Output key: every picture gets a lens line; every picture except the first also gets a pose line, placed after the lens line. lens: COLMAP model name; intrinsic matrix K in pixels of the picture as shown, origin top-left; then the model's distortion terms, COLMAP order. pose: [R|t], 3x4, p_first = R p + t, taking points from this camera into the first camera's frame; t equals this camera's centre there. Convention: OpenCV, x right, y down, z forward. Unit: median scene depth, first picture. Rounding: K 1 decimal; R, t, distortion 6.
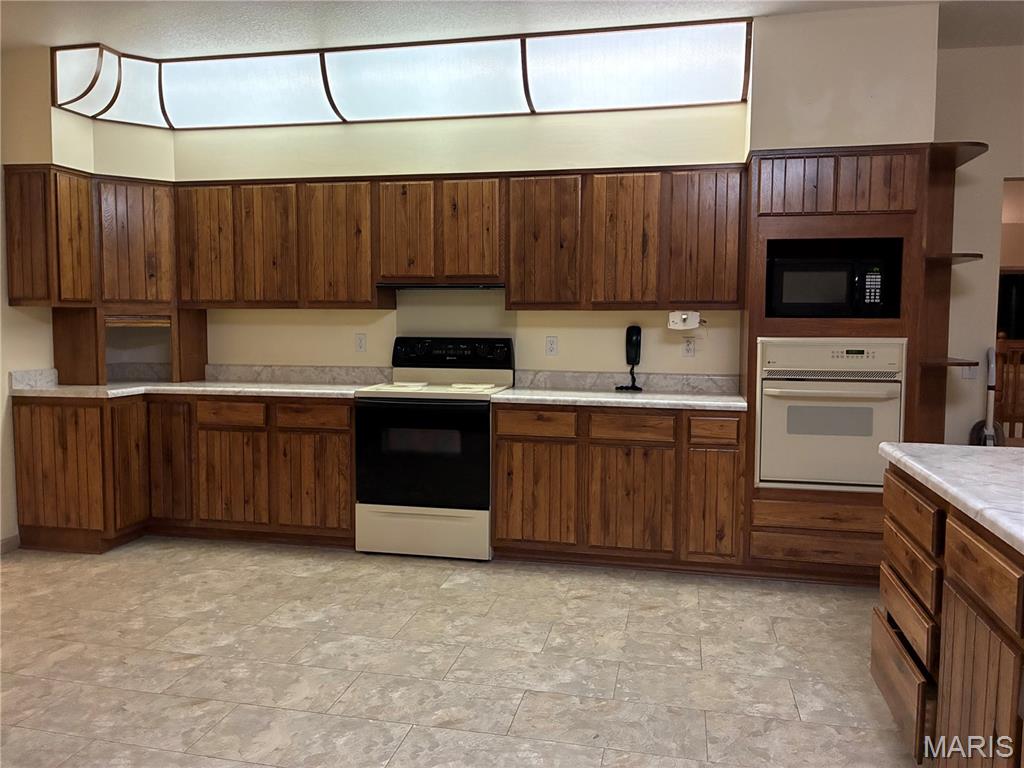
lens RADIAL K [[778.8, 0, 516.0], [0, 778.8, 377.2], [0, 0, 1]] dist [0.037545, -0.058051]
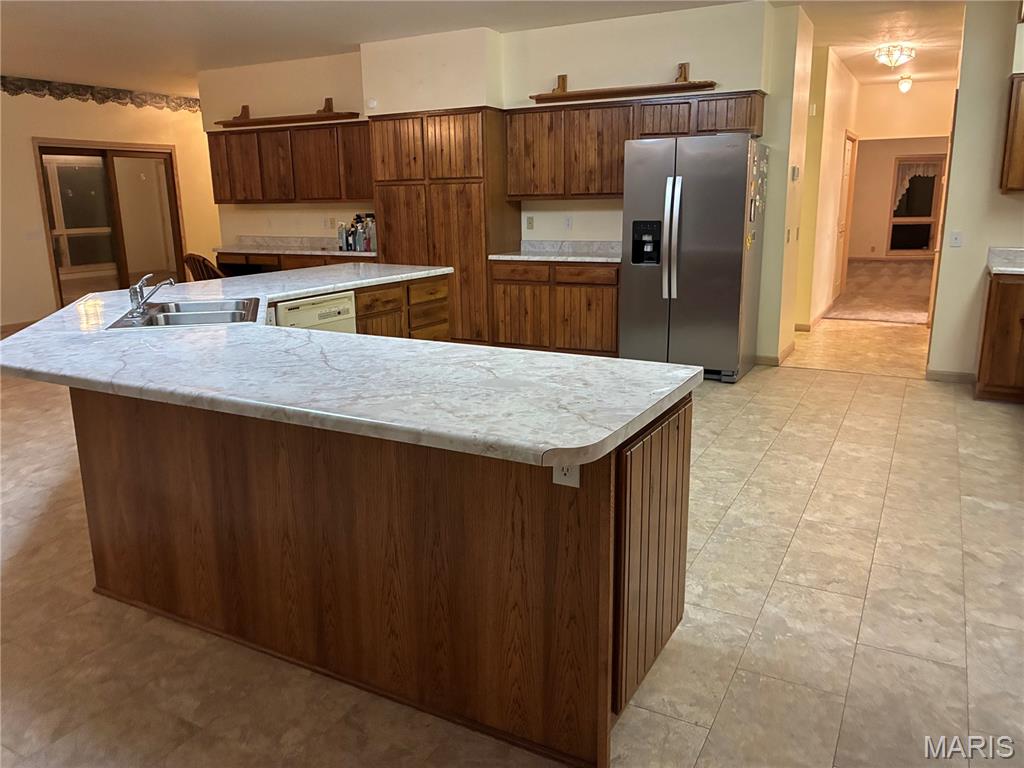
lens RADIAL K [[778.8, 0, 516.0], [0, 778.8, 377.2], [0, 0, 1]] dist [0.037545, -0.058051]
pose [[-0.281424, 0.214686, -0.935259, 0.963921], [-0.063010, 0.968414, 0.241257, -0.072392], [0.957512, 0.126826, -0.259008, 0.735439]]
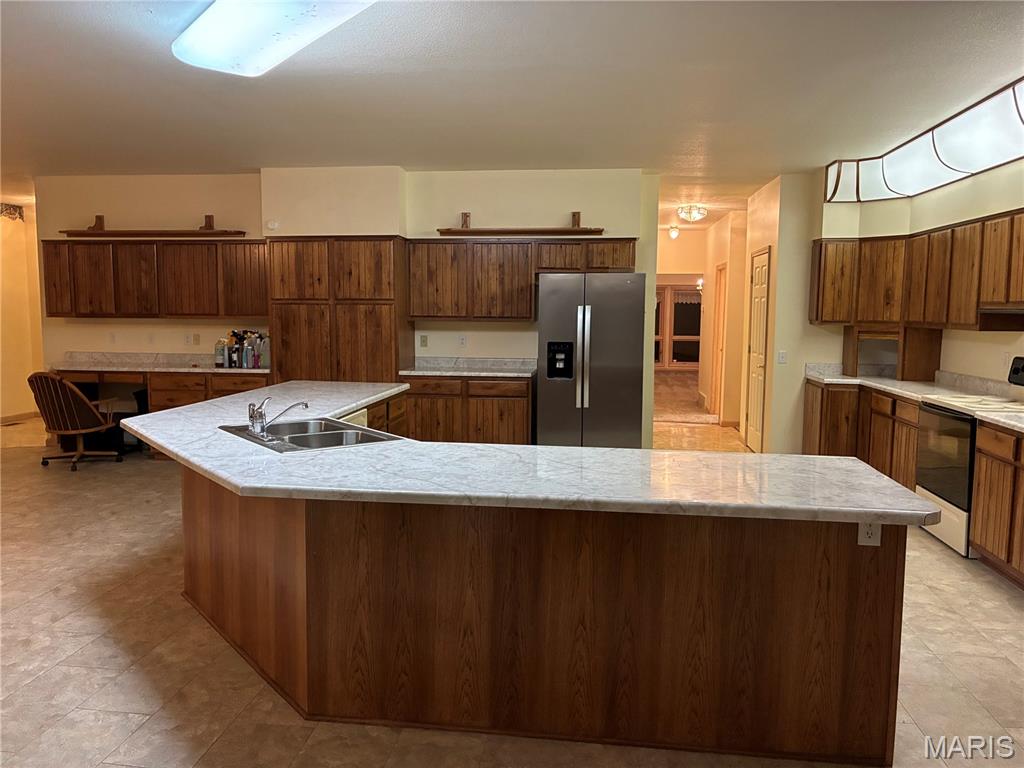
lens RADIAL K [[774.5, 0, 512.0], [0, 774.5, 384.0], [0, 0, 1]] dist [0.063022, -0.091312]
pose [[0.090211, 0.092368, -0.991630, 1.147242], [-0.085552, 0.992728, 0.084687, -0.059848], [0.992241, 0.077197, 0.097457, 0.253550]]
